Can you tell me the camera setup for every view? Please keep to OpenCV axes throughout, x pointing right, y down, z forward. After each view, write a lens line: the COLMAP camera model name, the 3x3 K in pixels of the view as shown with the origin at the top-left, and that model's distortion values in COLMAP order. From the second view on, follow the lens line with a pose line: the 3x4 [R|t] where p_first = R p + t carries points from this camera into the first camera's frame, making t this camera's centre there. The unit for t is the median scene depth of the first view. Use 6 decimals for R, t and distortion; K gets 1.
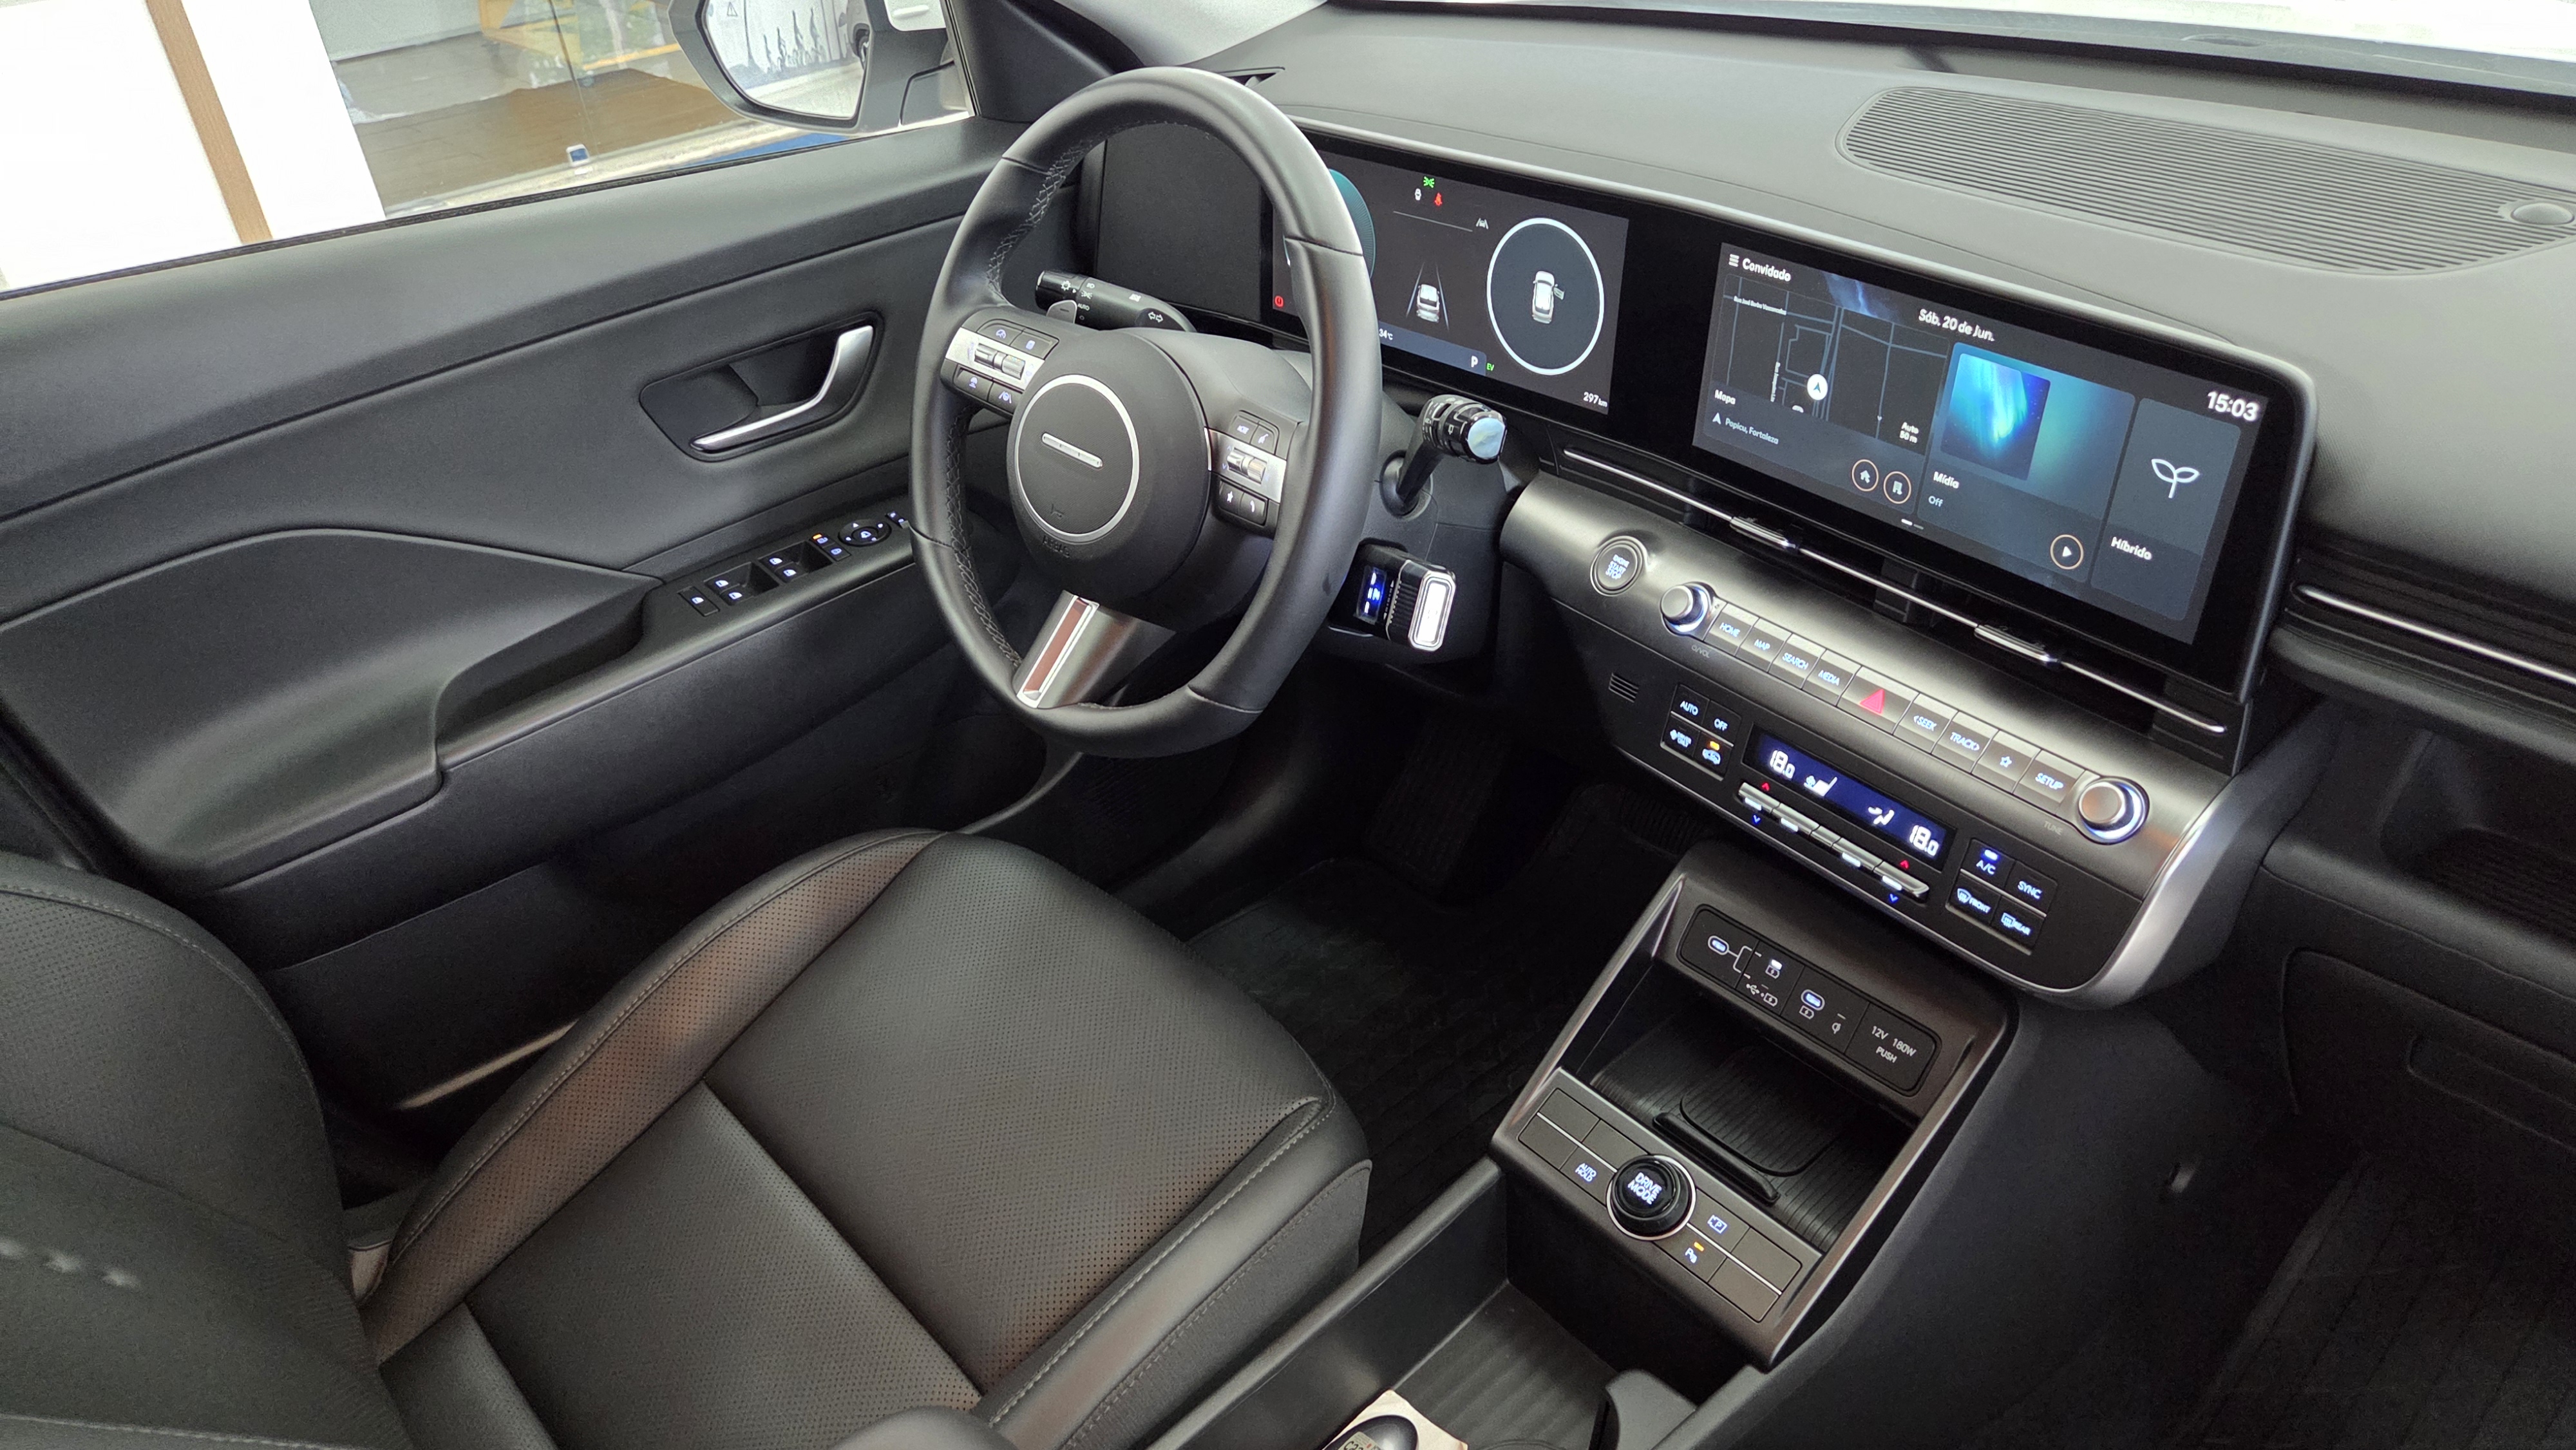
lens RADIAL K [[1741.8, 0, 1300.7], [0, 1741.8, 733.9], [0, 0, 1]] dist [0.063366, -0.057637]
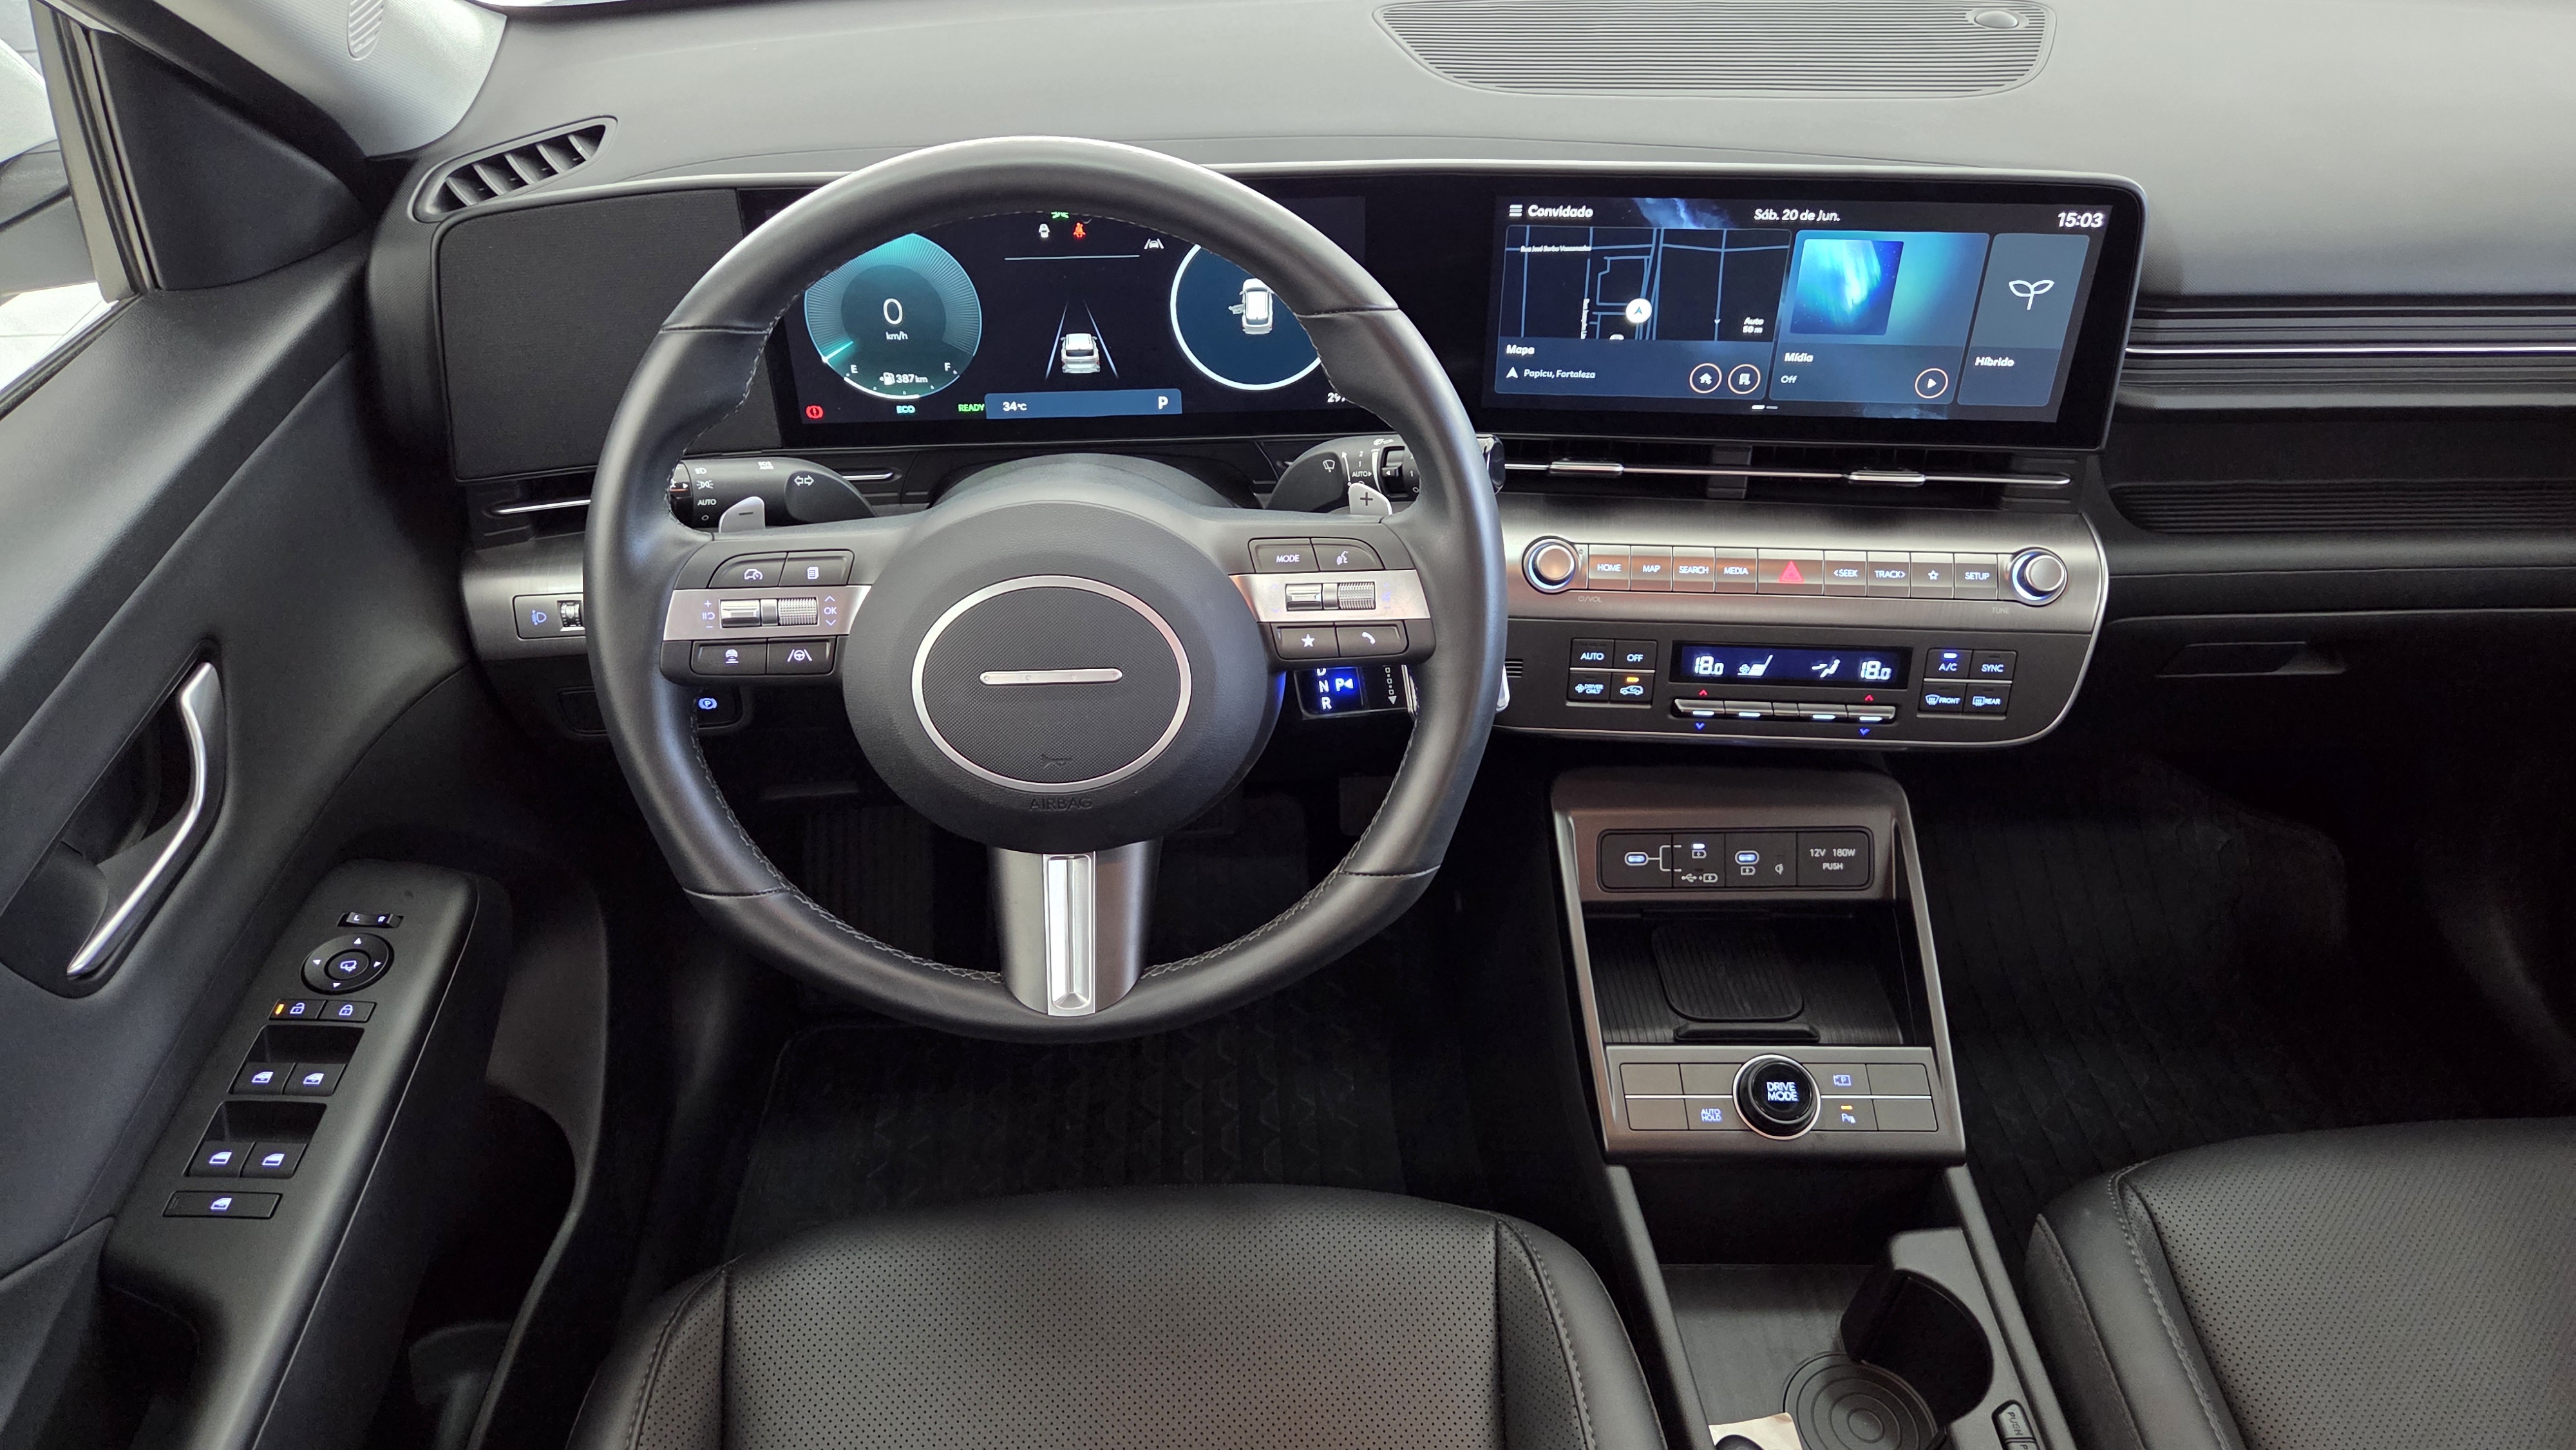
lens RADIAL K [[1741.8, 0, 1264.4], [0, 1741.8, 730.9], [0, 0, 1]] dist [0.063366, -0.057637]
pose [[0.635485, -0.430421, 0.641013, -0.558249], [0.392356, 0.895044, 0.212022, -0.264963], [-0.664993, 0.116769, 0.737665, 0.408564]]
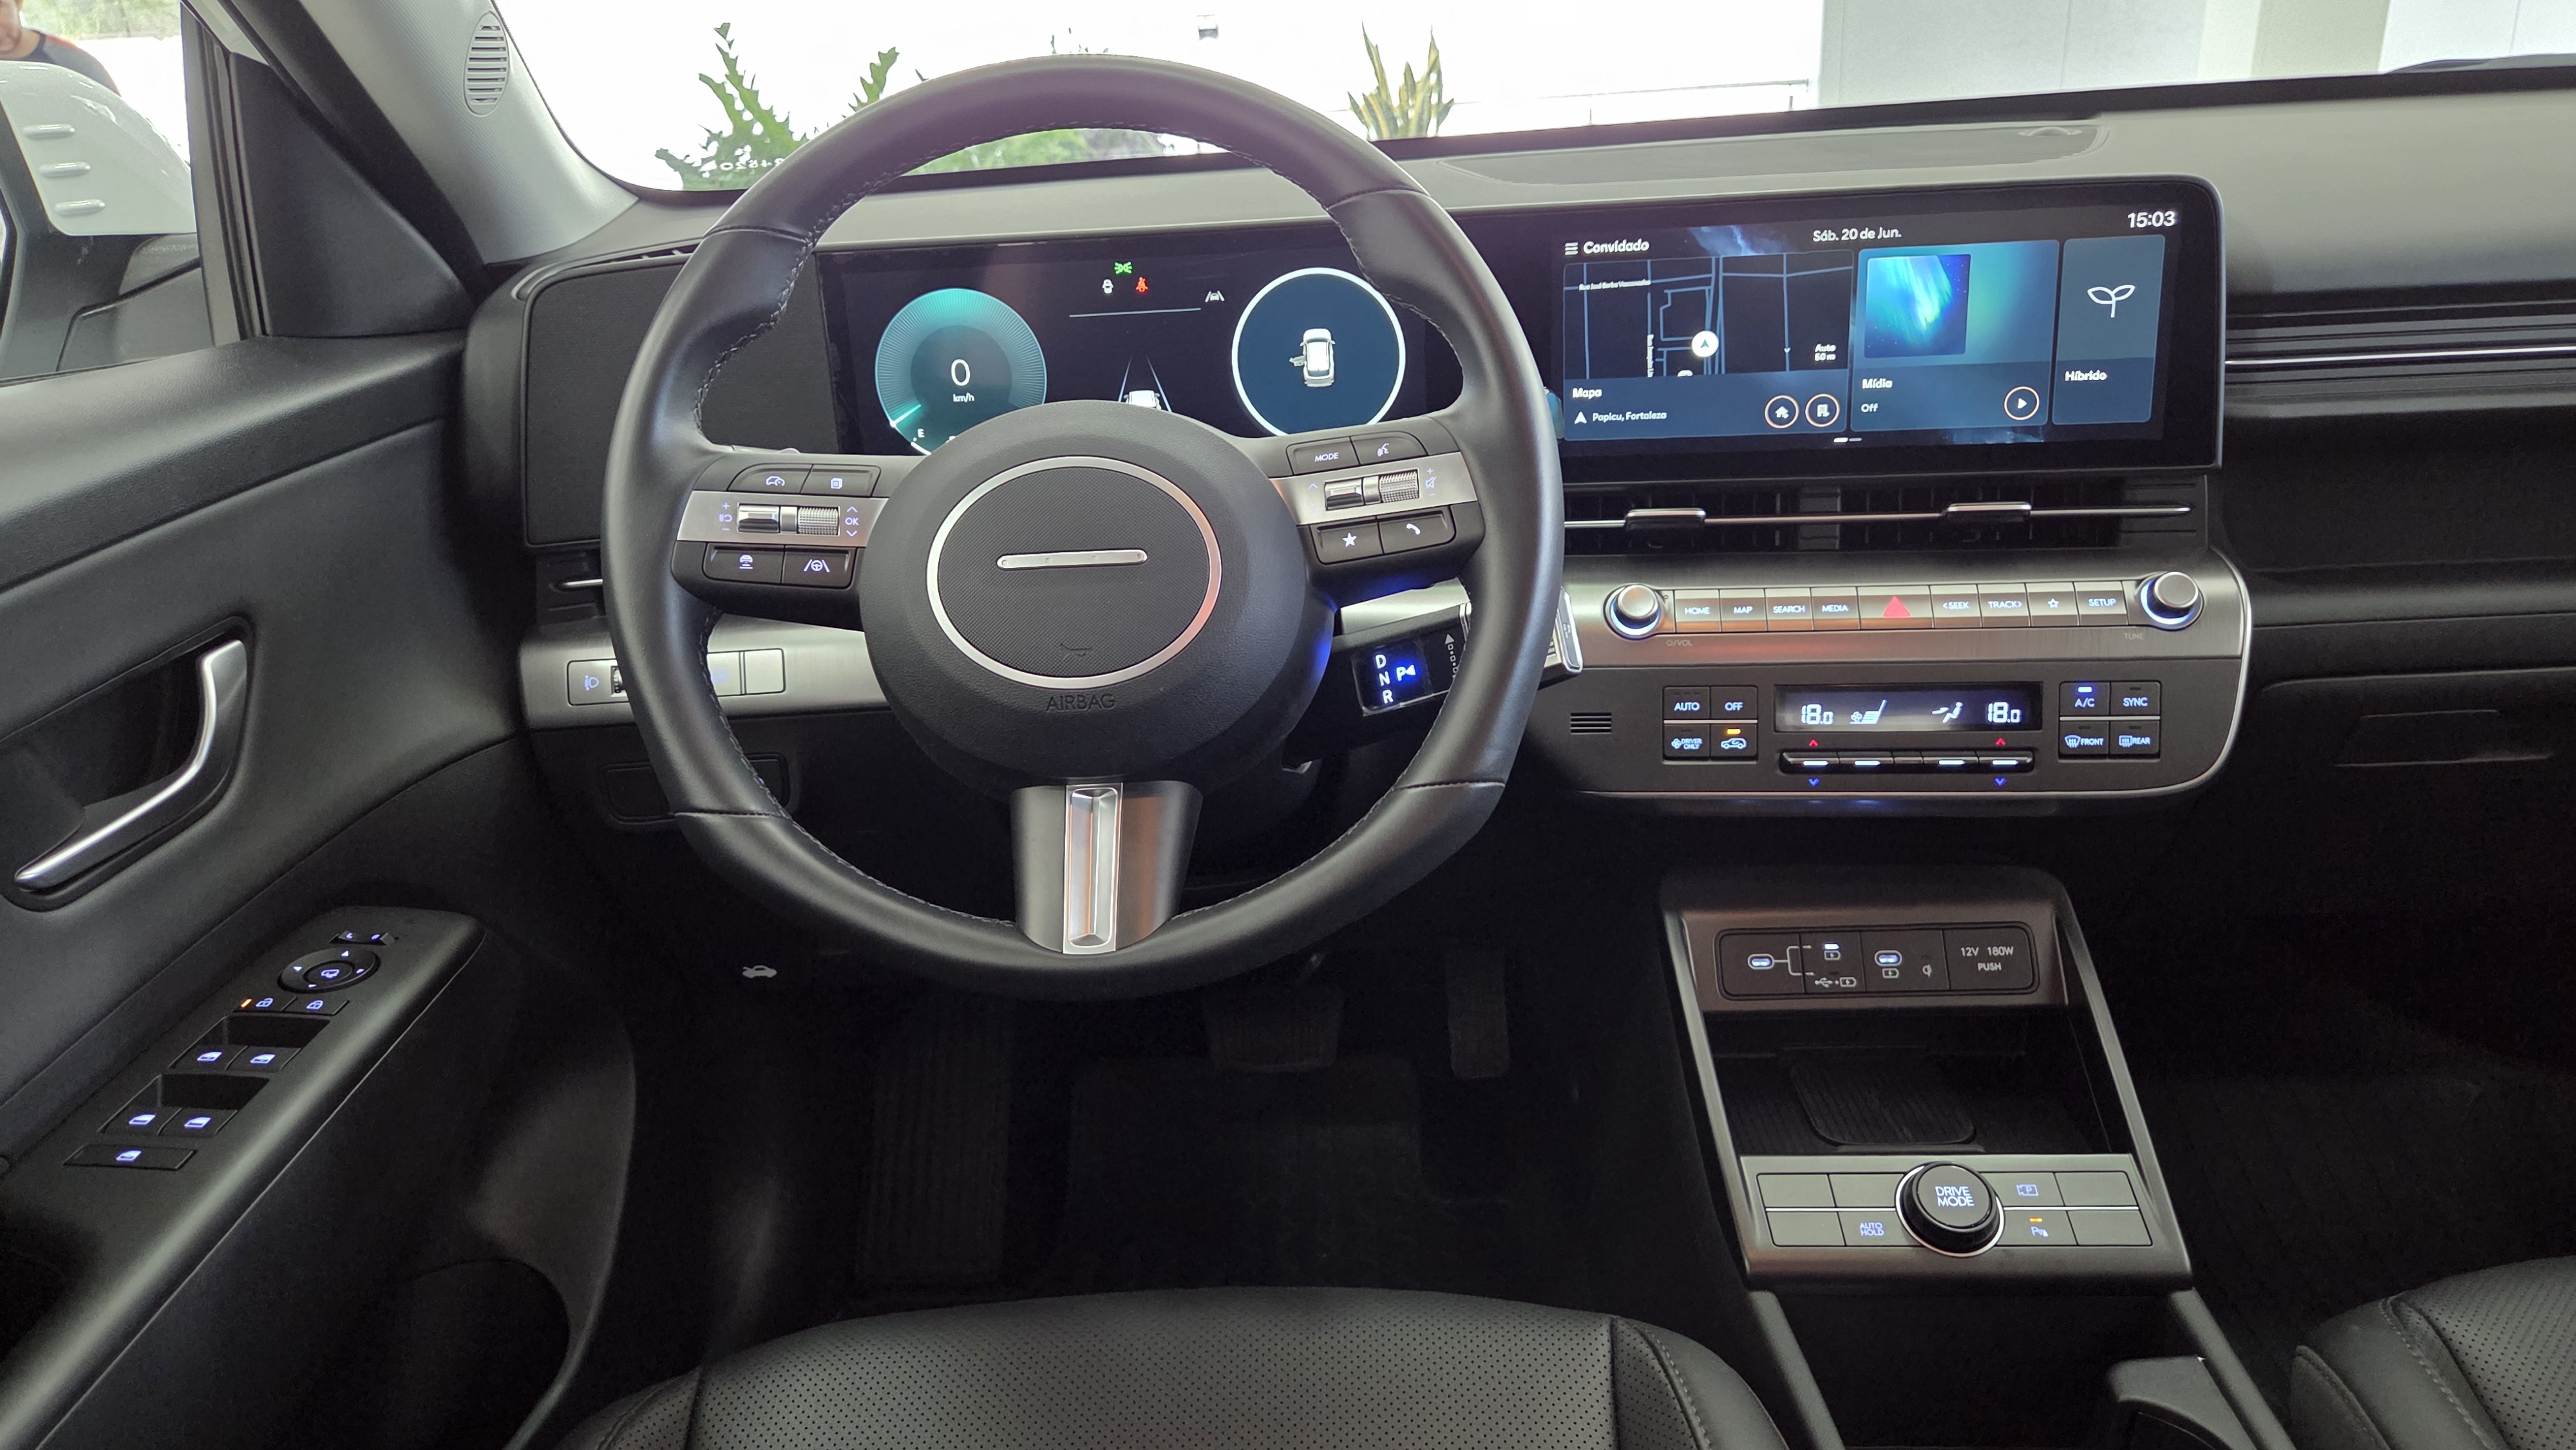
lens RADIAL K [[1741.8, 0, 1283.4], [0, 1741.8, 726.4], [0, 0, 1]] dist [0.063366, -0.057637]
pose [[0.684615, -0.229561, 0.691812, -0.570675], [0.407951, 0.907213, -0.102670, 0.002289], [-0.604052, 0.352515, 0.714741, 0.486938]]
